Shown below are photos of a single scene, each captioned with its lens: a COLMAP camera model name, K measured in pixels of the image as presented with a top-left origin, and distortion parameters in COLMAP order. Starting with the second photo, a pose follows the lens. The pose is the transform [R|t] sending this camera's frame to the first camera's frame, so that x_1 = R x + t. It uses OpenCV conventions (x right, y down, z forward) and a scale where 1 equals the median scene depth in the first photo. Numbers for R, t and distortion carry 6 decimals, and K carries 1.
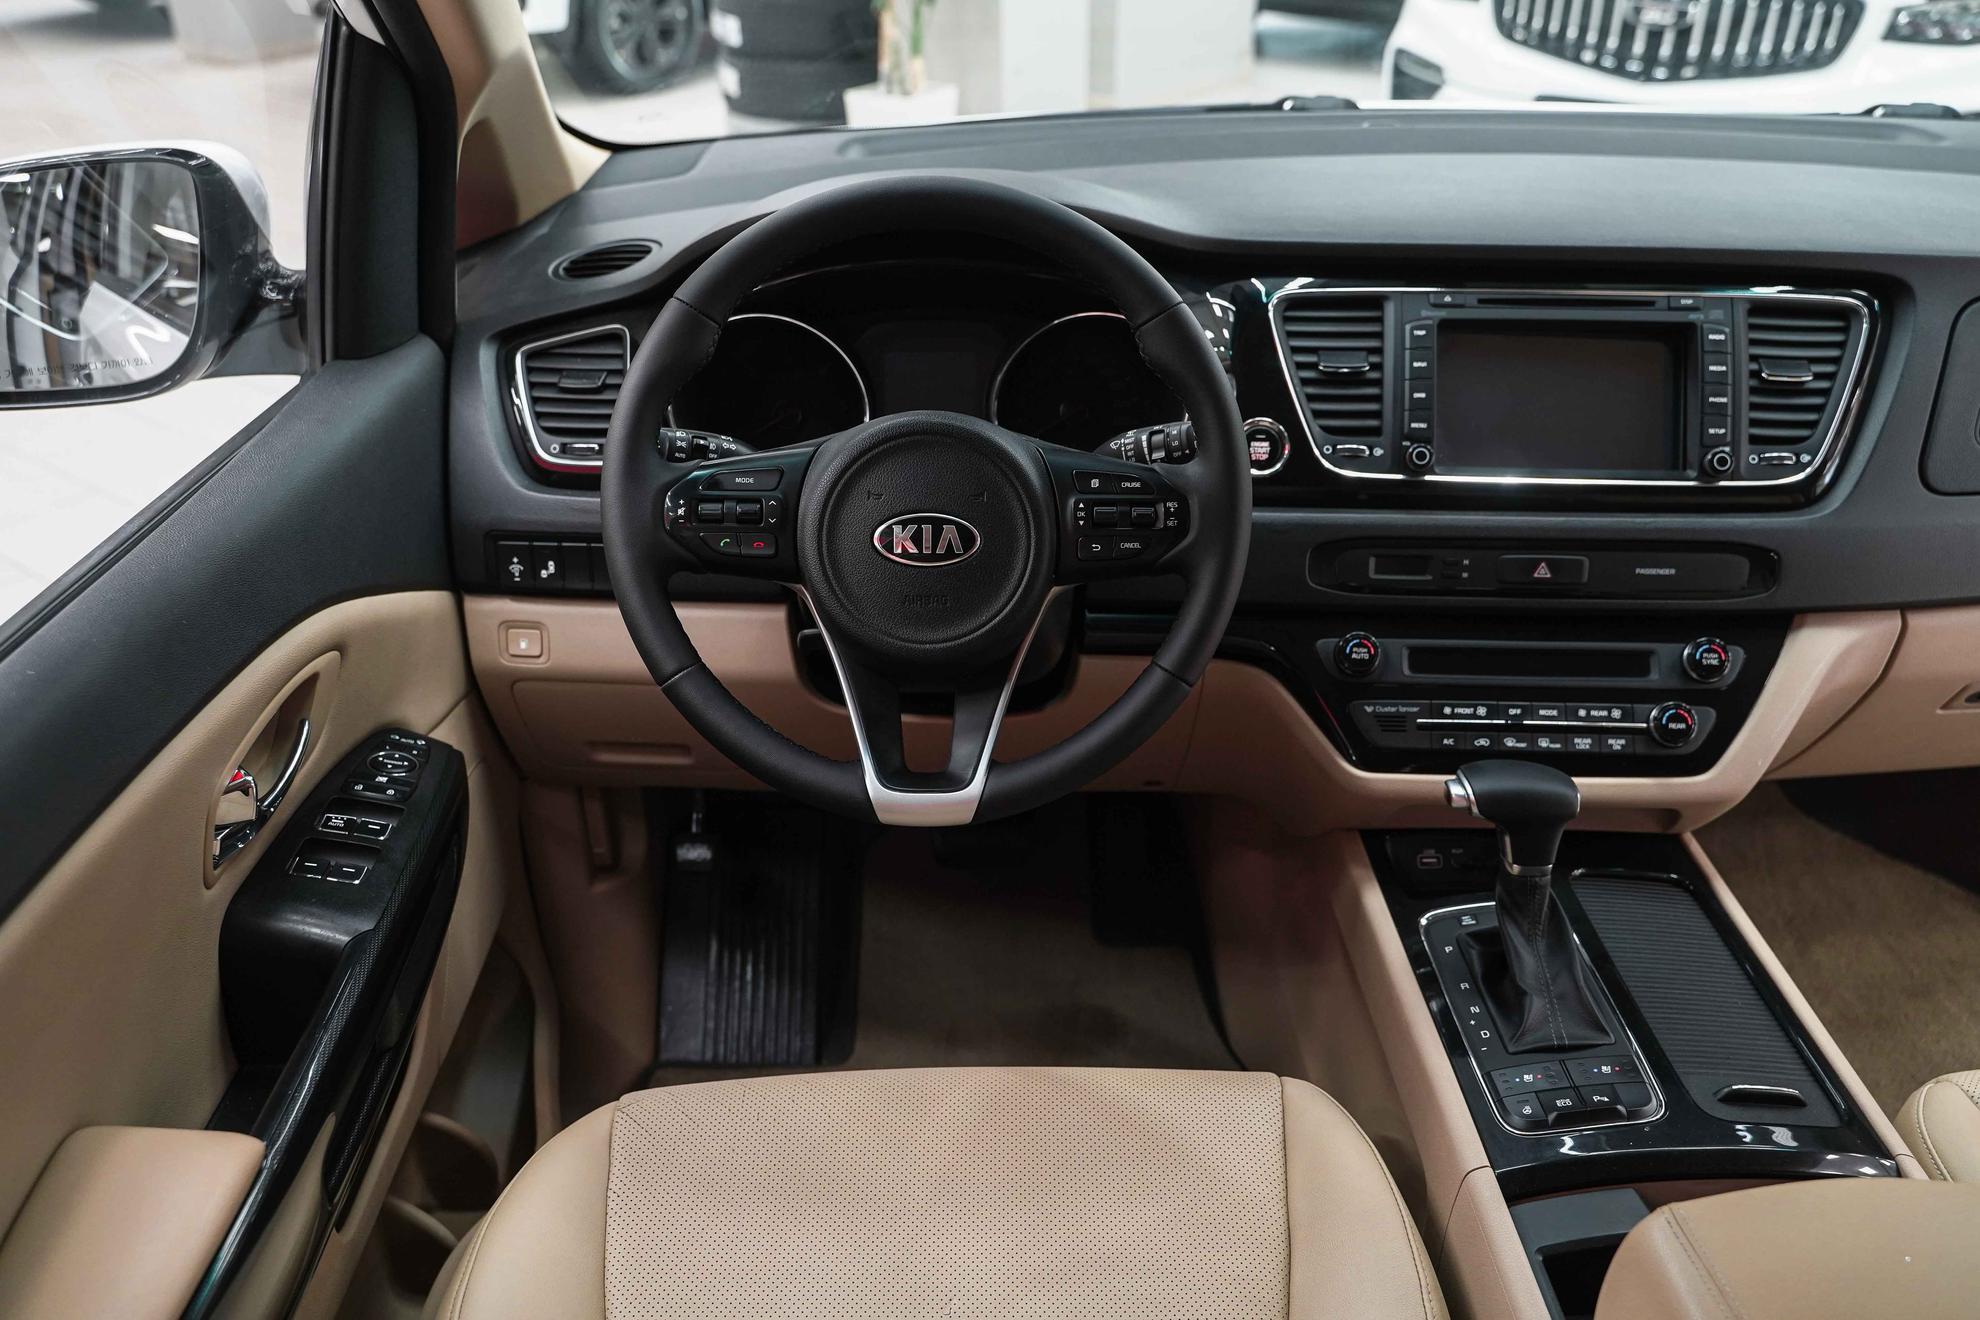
lens RADIAL K [[1581.6, 0, 983.5], [0, 1581.6, 653.7], [0, 0, 1]] dist [-0.021511, 0.006163]
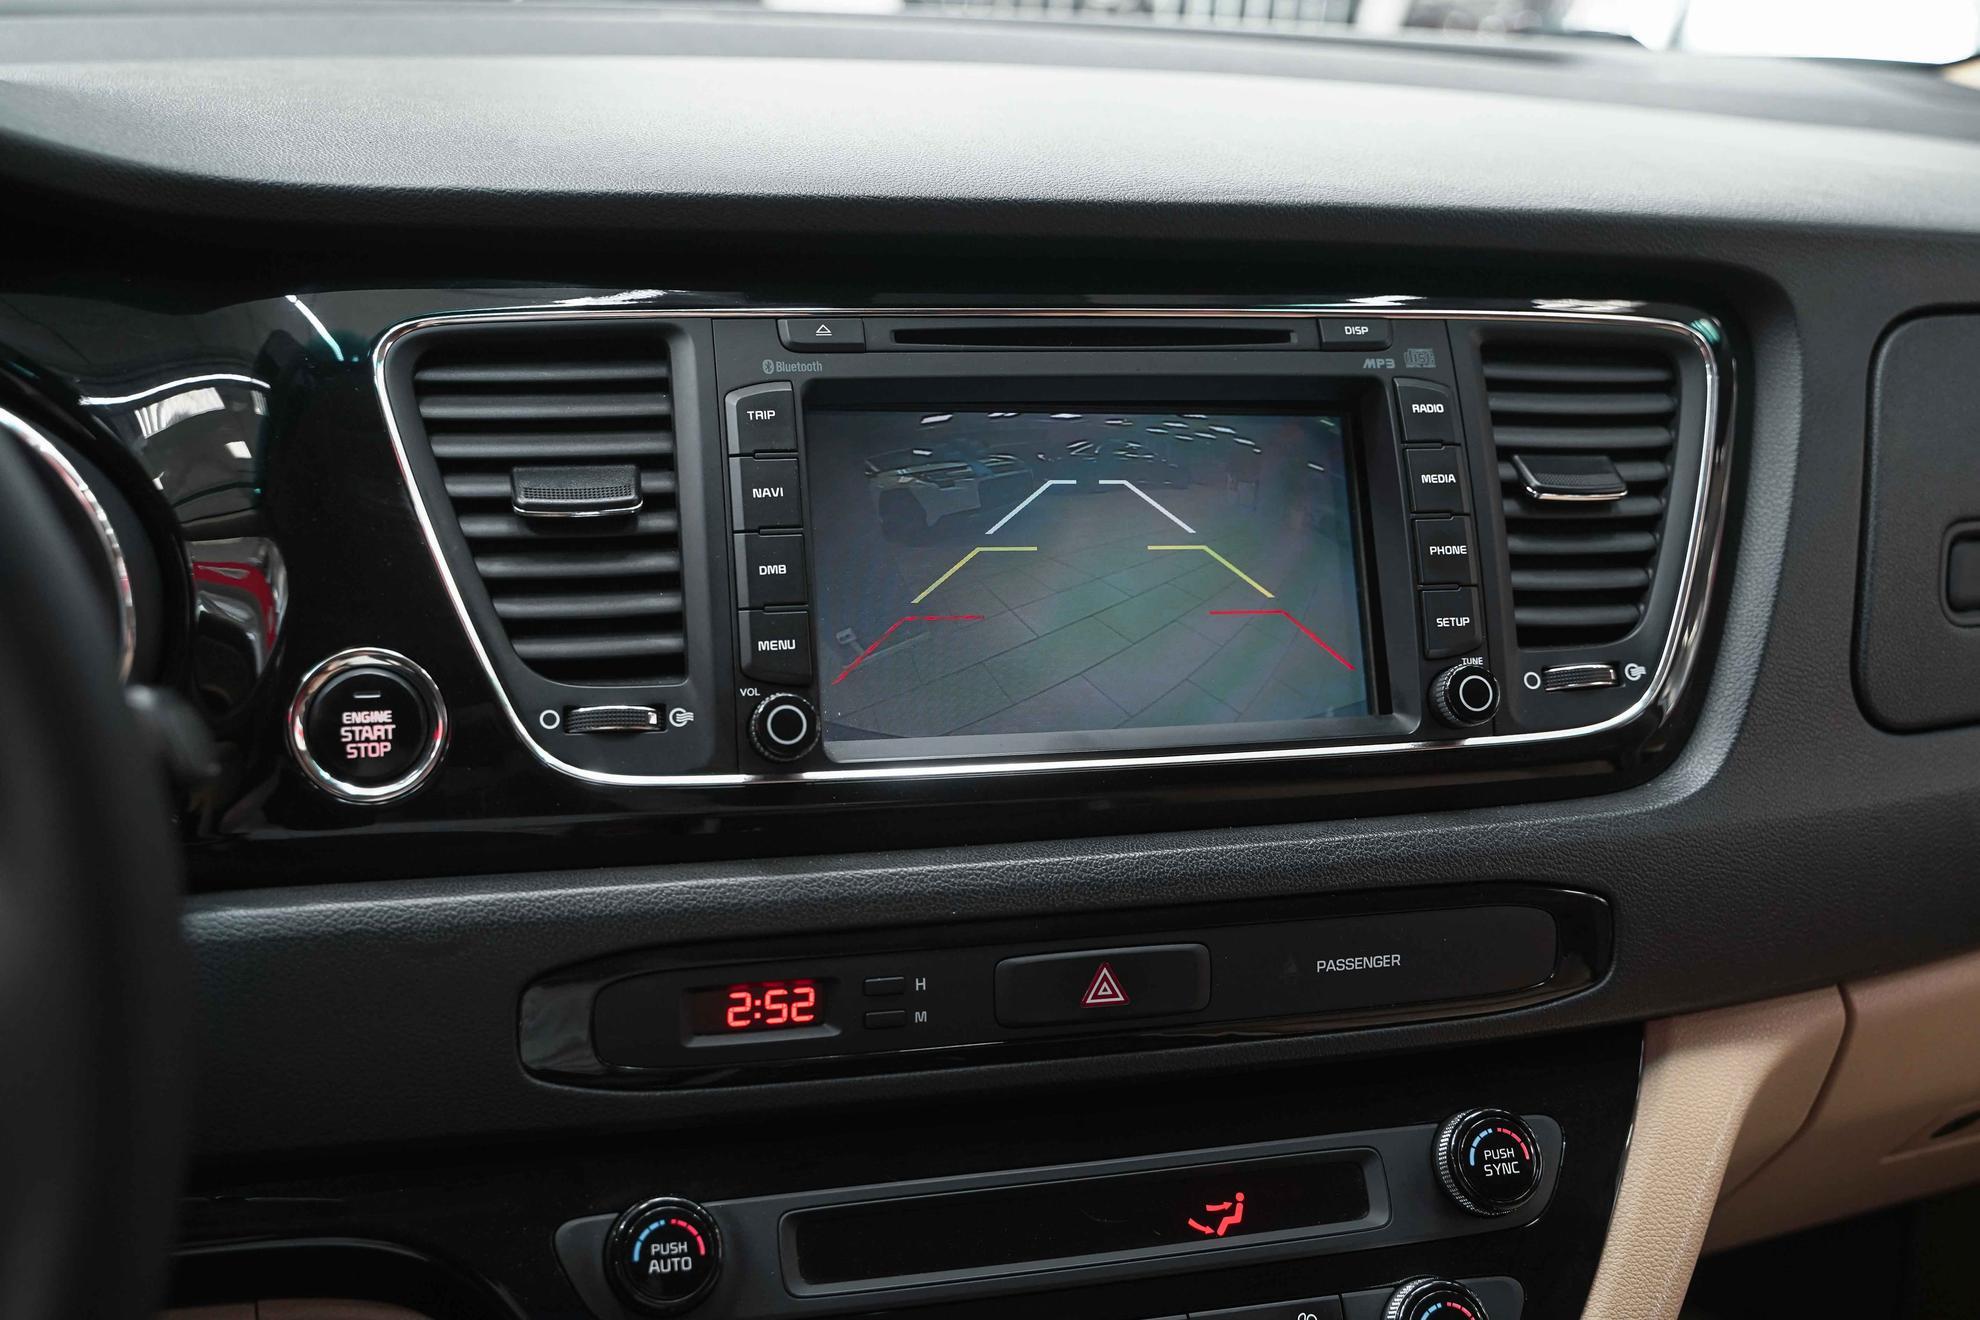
lens RADIAL K [[2129.9, 0, 975.8], [0, 2129.9, 641.3], [0, 0, 1]] dist [-0.005334, 0.000000]
pose [[0.948459, -0.053221, 0.312400, 0.157073], [0.087354, 0.991512, -0.096294, -0.090251], [-0.304623, 0.118621, 0.945058, 0.482542]]
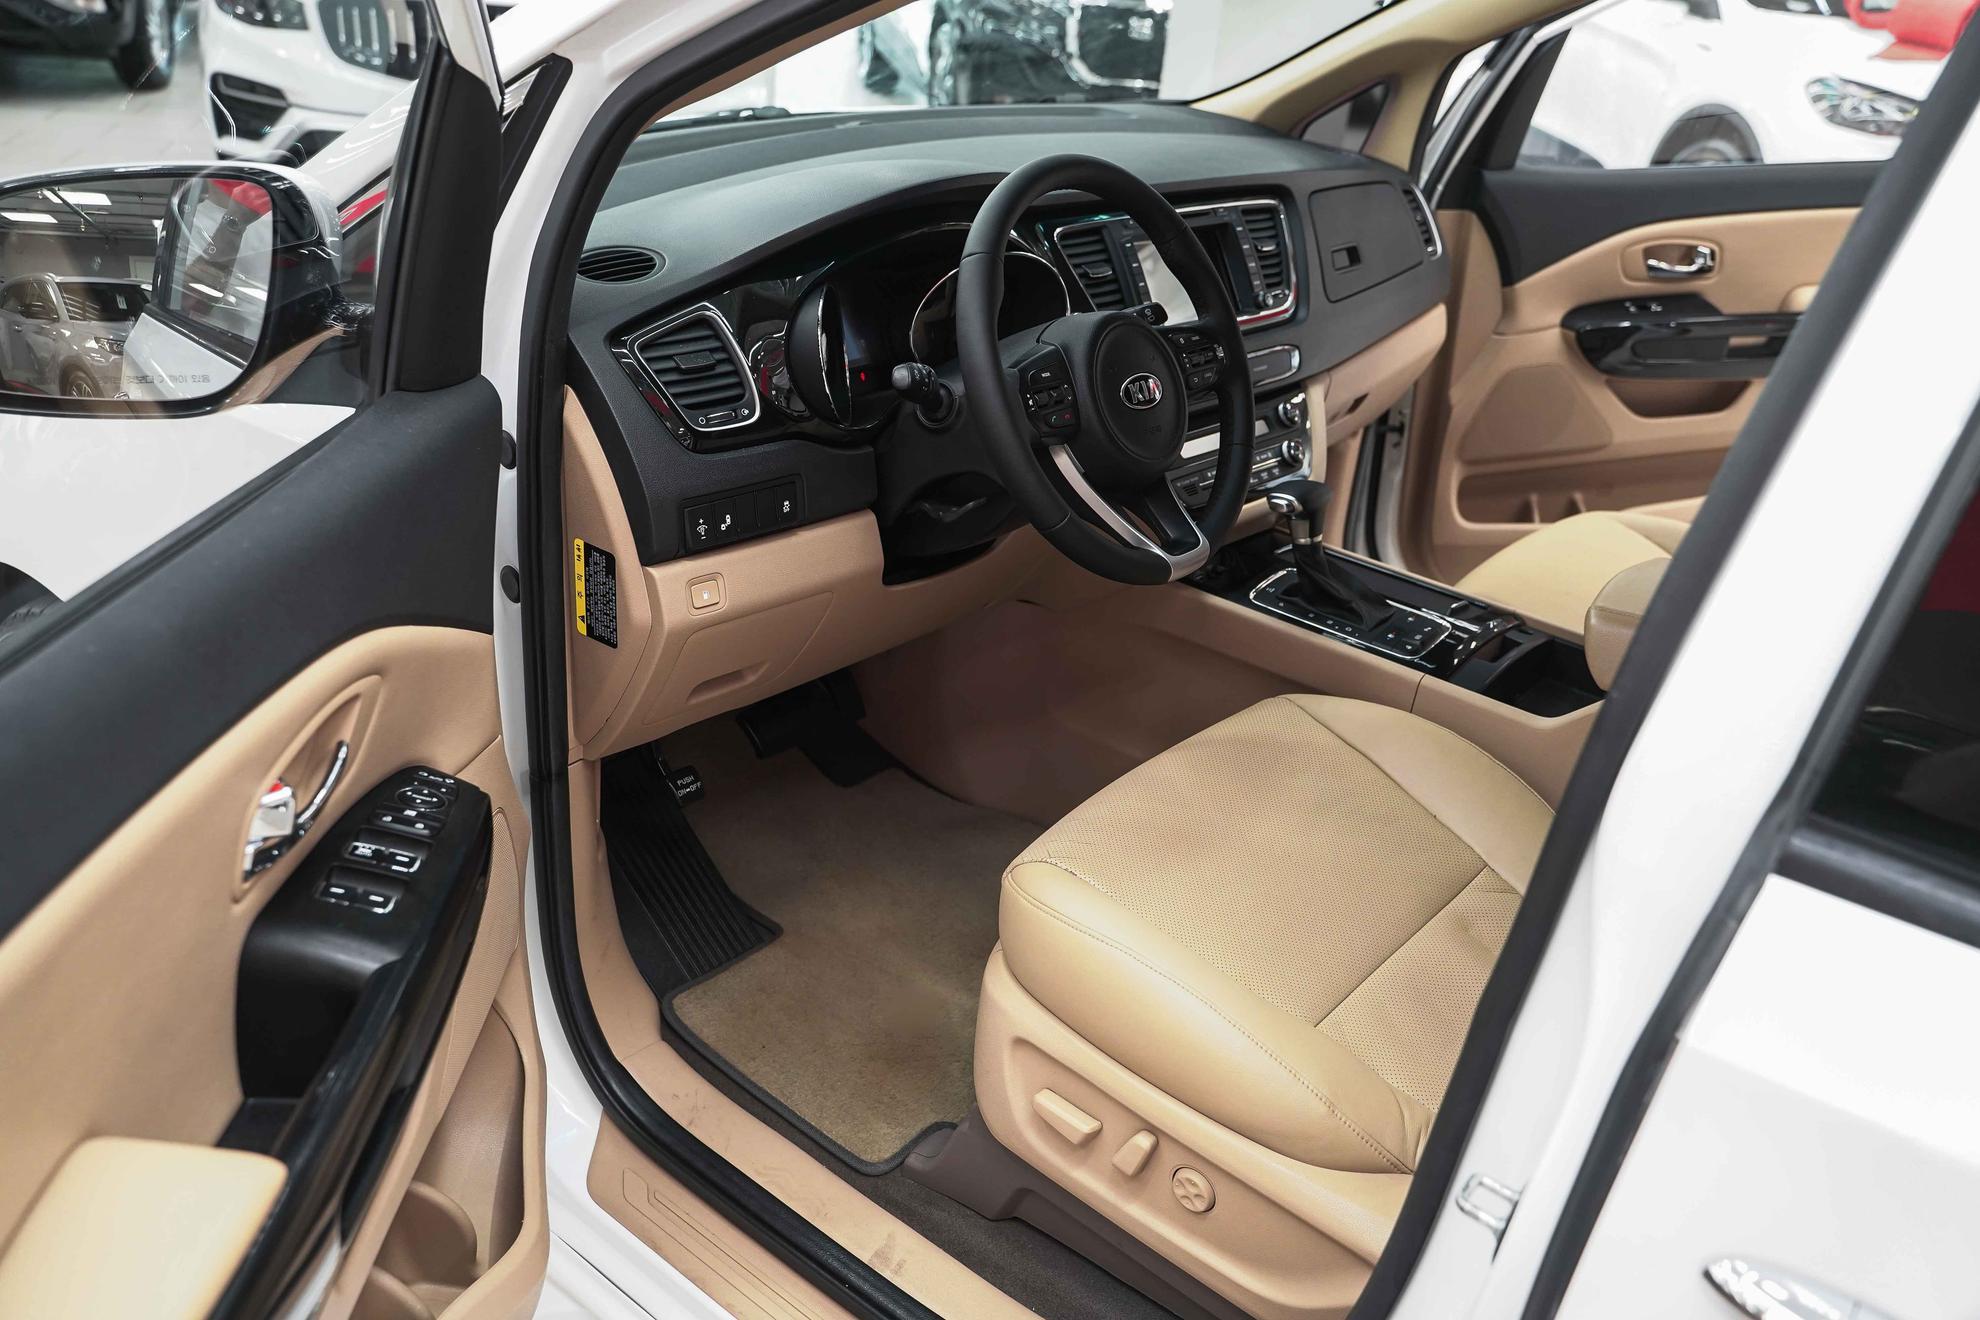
lens RADIAL K [[1581.6, 0, 996.3], [0, 1581.6, 672.4], [0, 0, 1]] dist [-0.021511, 0.006163]
pose [[0.642580, -0.291297, 0.708687, -1.040474], [0.292060, 0.948205, 0.124932, -0.037205], [-0.708373, 0.126700, 0.694373, 0.063891]]
